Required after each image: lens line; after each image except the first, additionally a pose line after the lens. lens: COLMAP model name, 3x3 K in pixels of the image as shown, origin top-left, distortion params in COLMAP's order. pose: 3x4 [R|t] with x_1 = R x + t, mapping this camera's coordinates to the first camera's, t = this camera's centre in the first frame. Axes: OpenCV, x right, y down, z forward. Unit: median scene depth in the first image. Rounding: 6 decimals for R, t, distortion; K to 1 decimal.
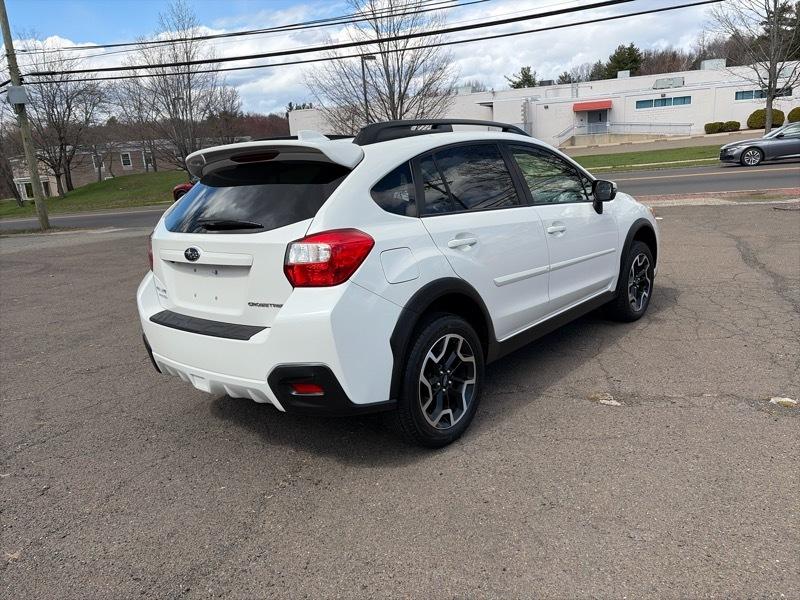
lens RADIAL K [[601.8, 0, 406.5], [0, 601.8, 297.1], [0, 0, 1]] dist [0.049406, -0.041584]
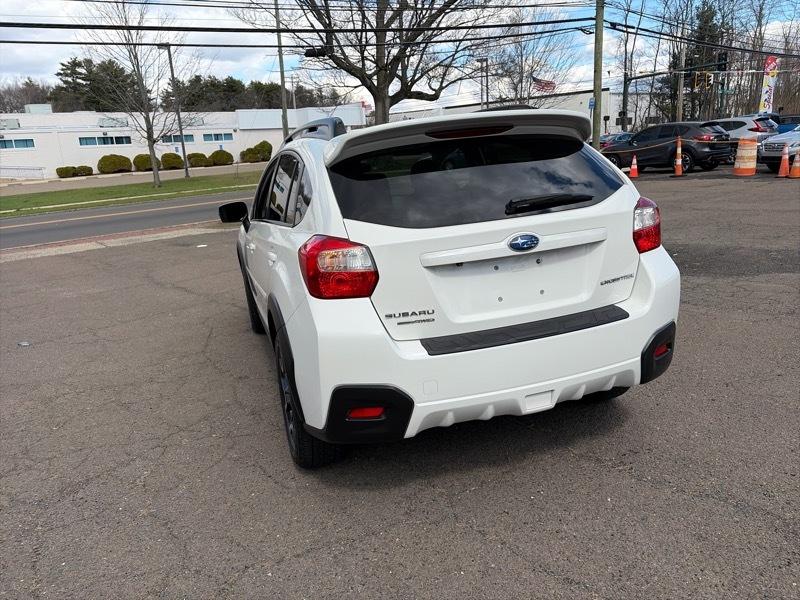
lens RADIAL K [[601.8, 0, 404.3], [0, 601.8, 302.1], [0, 0, 1]] dist [0.049406, -0.041584]
pose [[0.534657, -0.173385, 0.827091, -0.899316], [0.228018, 0.972024, 0.056370, -0.060973], [-0.813726, 0.158453, 0.559235, 0.562254]]
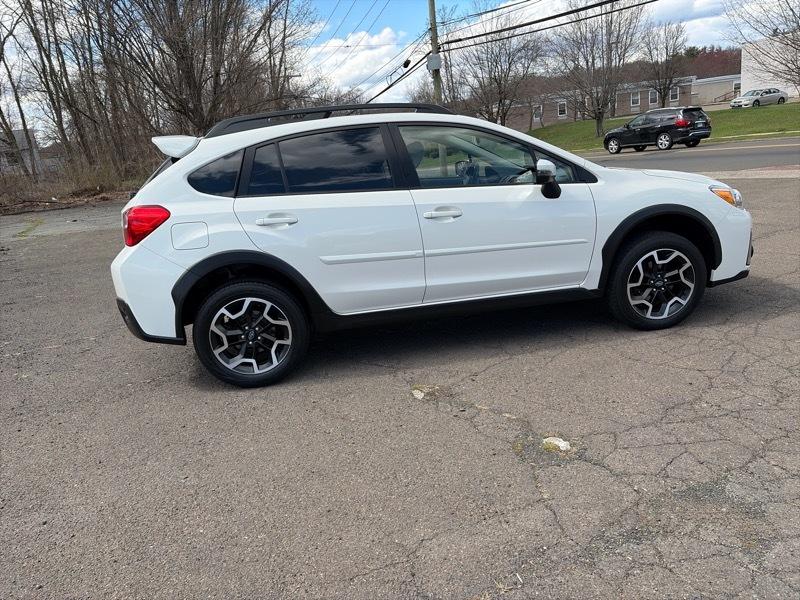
lens RADIAL K [[601.8, 0, 405.9], [0, 601.8, 302.3], [0, 0, 1]] dist [0.049406, -0.041584]
pose [[0.764761, 0.162748, -0.623420, 0.901296], [-0.104394, 0.986087, 0.129363, -0.099591], [0.635800, -0.033851, 0.771111, 0.230991]]
